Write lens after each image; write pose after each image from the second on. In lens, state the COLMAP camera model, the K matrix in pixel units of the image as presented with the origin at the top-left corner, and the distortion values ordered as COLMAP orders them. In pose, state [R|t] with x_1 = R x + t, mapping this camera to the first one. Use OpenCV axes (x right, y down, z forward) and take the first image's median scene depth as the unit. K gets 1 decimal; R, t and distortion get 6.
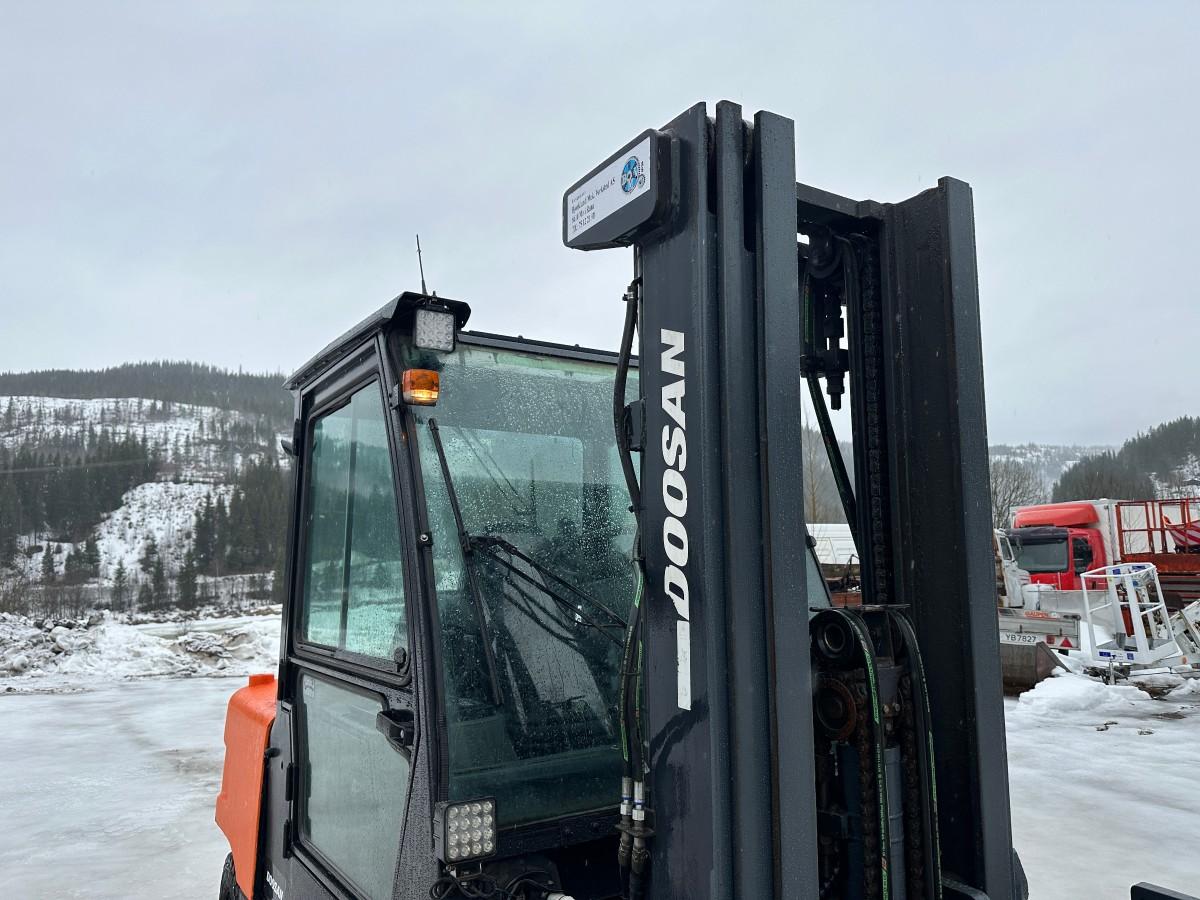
lens RADIAL K [[840.5, 0, 591.2], [0, 840.5, 456.7], [0, 0, 1]] dist [0.000527, -0.004562]
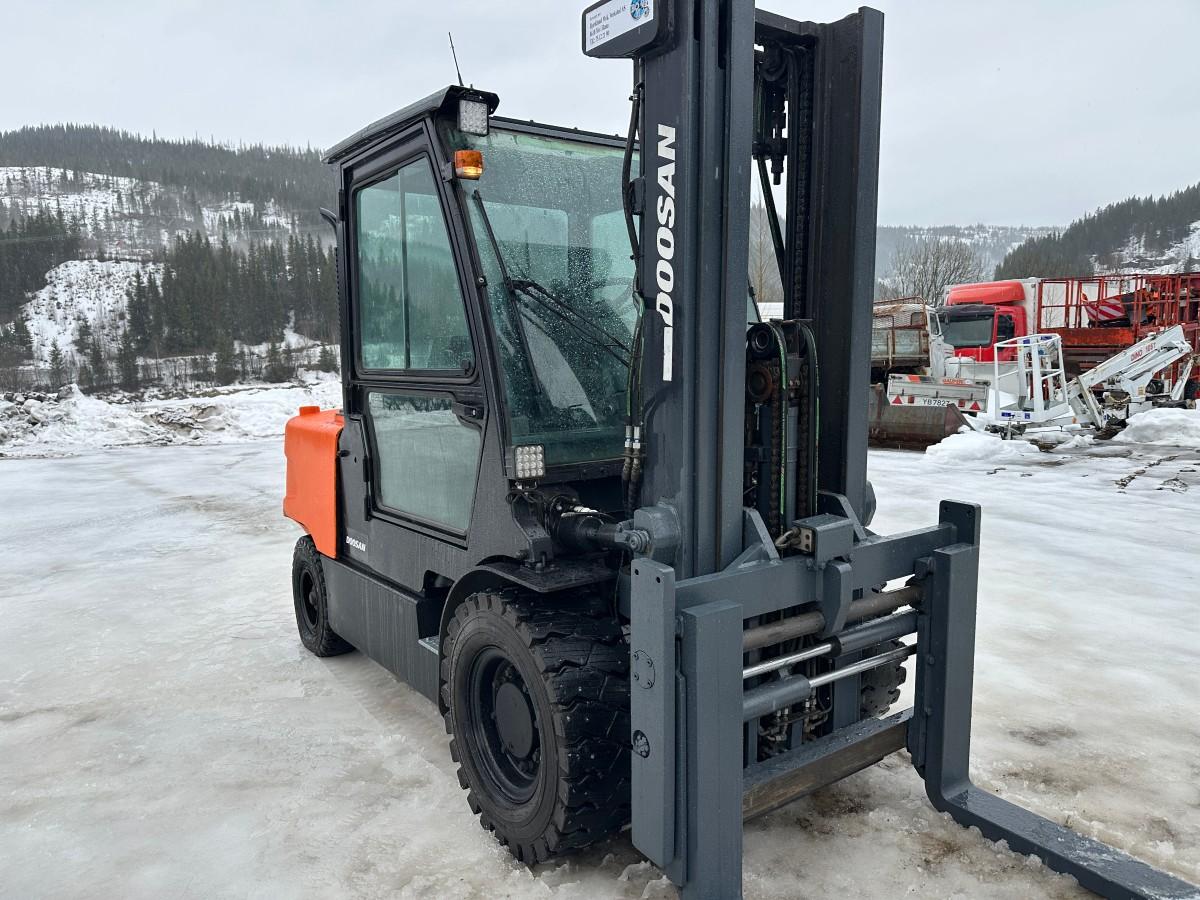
lens RADIAL K [[844.0, 0, 582.6], [0, 844.0, 445.3], [0, 0, 1]] dist [0.036769, -0.045311]
pose [[0.998471, -0.007688, 0.054745, -0.019160], [-0.005638, 0.970961, 0.239170, 0.004554], [-0.054994, -0.239113, 0.969433, -0.080401]]
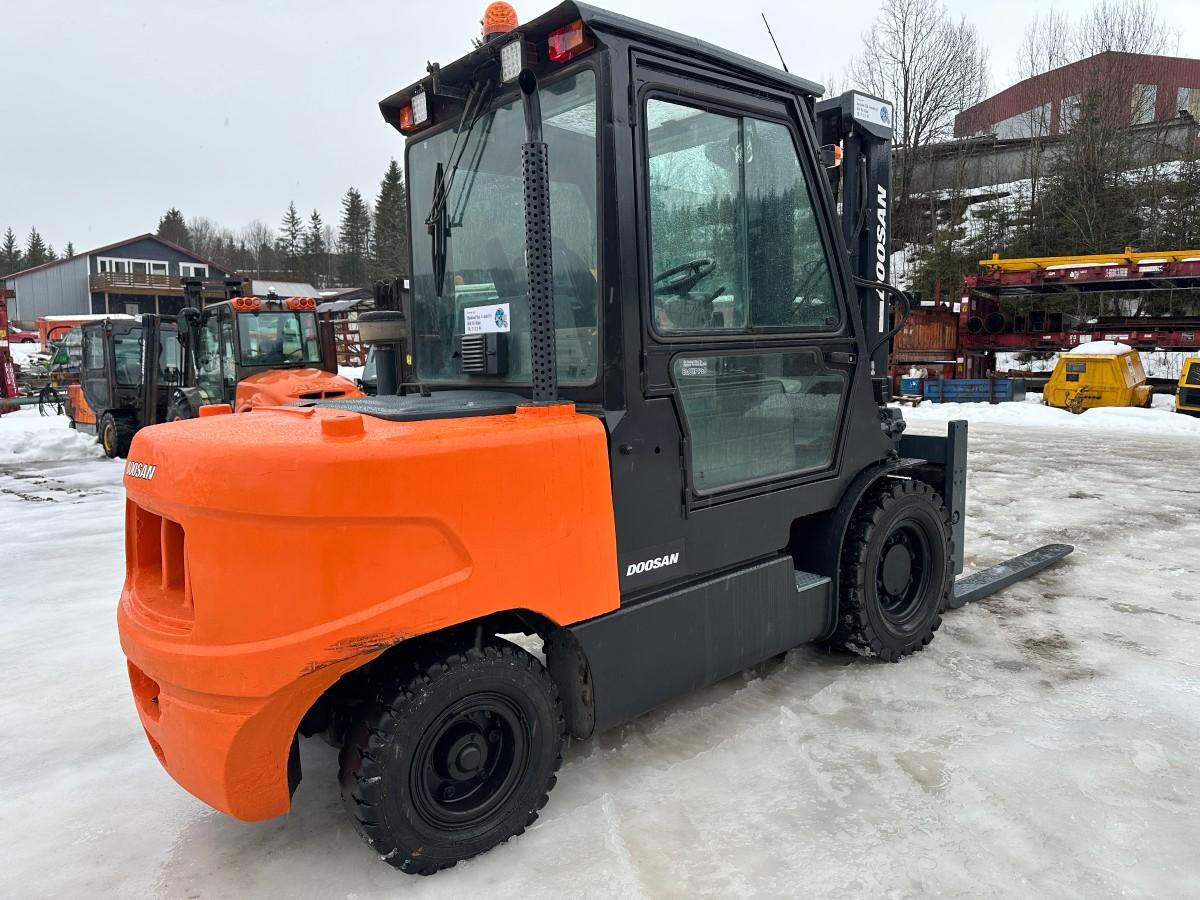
lens RADIAL K [[840.8, 0, 595.7], [0, 840.8, 444.3], [0, 0, 1]] dist [0.062476, -0.072103]
pose [[-0.154705, -0.083331, 0.984440, -0.336231], [-0.085652, 0.993816, 0.070664, 0.073052], [-0.984241, -0.073388, -0.160886, 0.307283]]
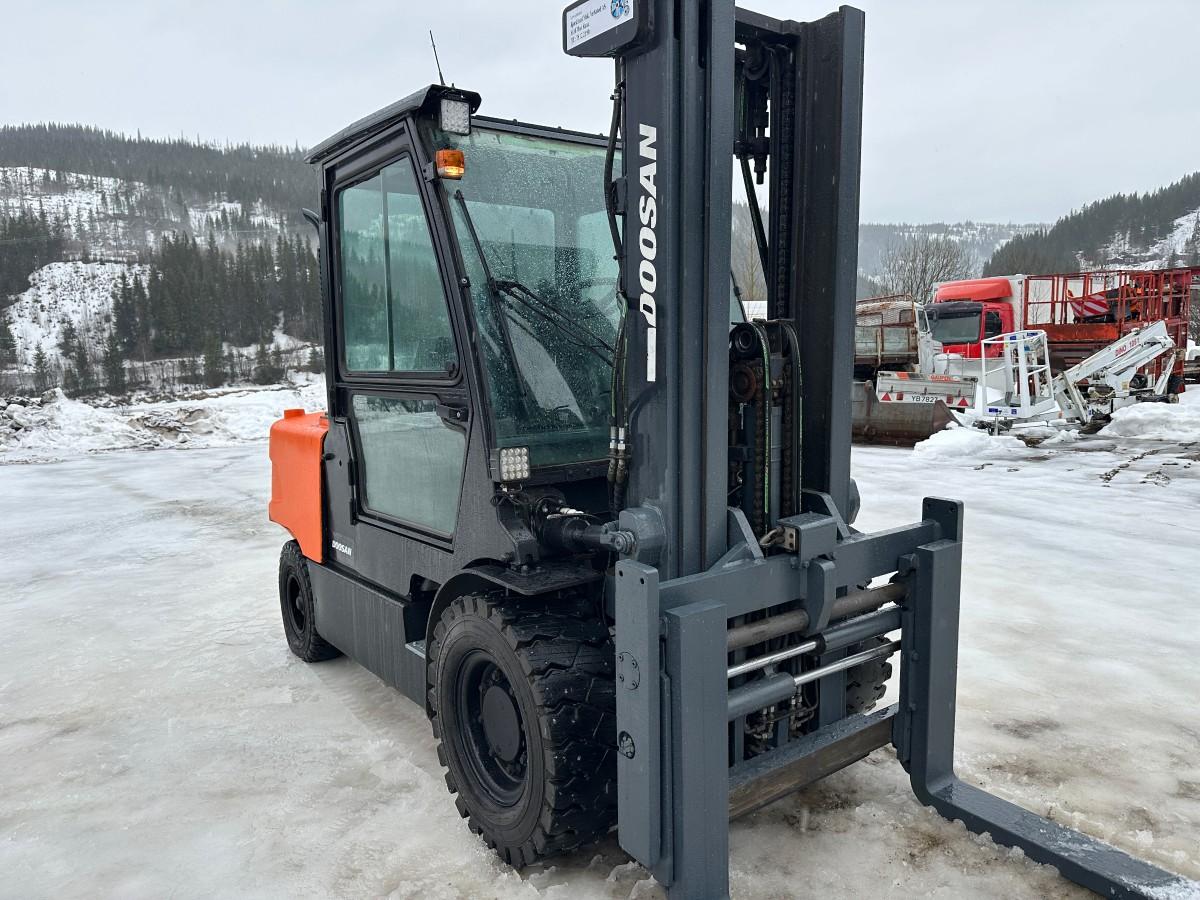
lens RADIAL K [[844.0, 0, 597.7], [0, 844.0, 449.8], [0, 0, 1]] dist [0.038841, -0.051673]
pose [[0.996712, -0.018505, 0.078887, -0.016314], [-0.001403, 0.969485, 0.245147, 0.004158], [-0.081017, -0.244452, 0.966271, -0.079841]]
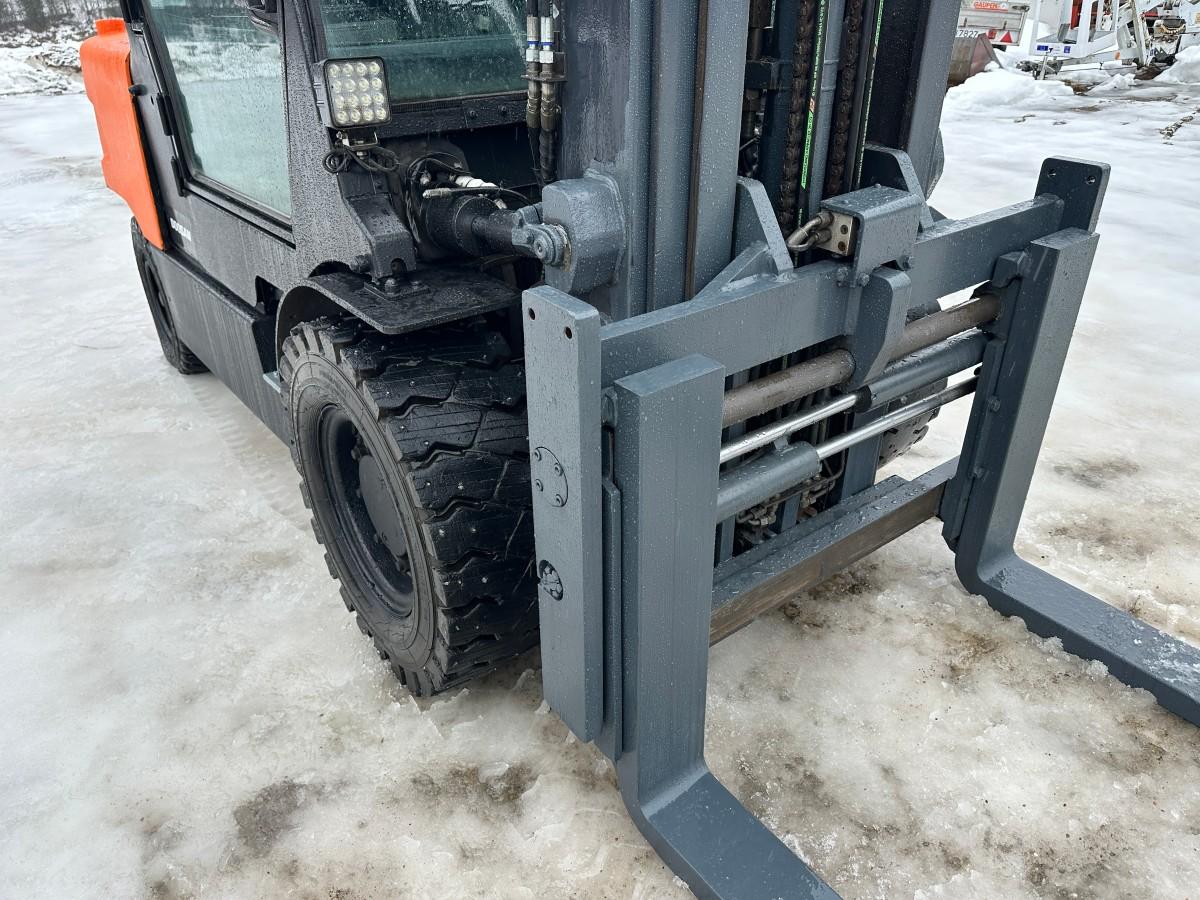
lens RADIAL K [[838.7, 0, 598.6], [0, 838.7, 440.4], [0, 0, 1]] dist [0.015871, -0.019217]
pose [[0.995406, -0.048302, 0.082672, 0.002540], [-0.009802, 0.807487, 0.589804, 0.031628], [-0.095245, -0.587905, 0.803303, 0.007722]]
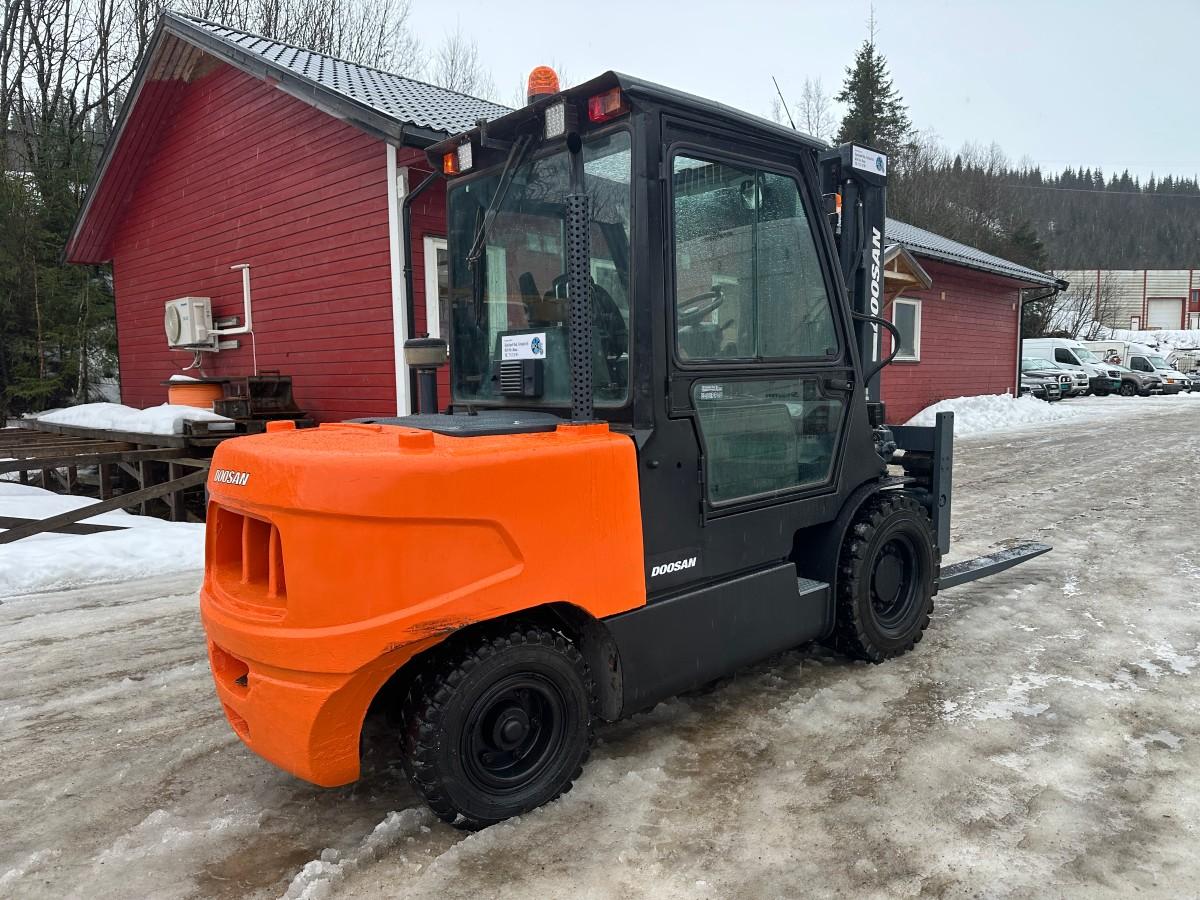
lens RADIAL K [[831.7, 0, 604.6], [0, 831.7, 458.3], [0, 0, 1]] dist [0.058428, 0.000138]
pose [[-0.173254, -0.076013, 0.981939, -0.362063], [-0.095699, 0.993599, 0.060030, 0.074254], [-0.980217, -0.083570, -0.179419, 0.323402]]
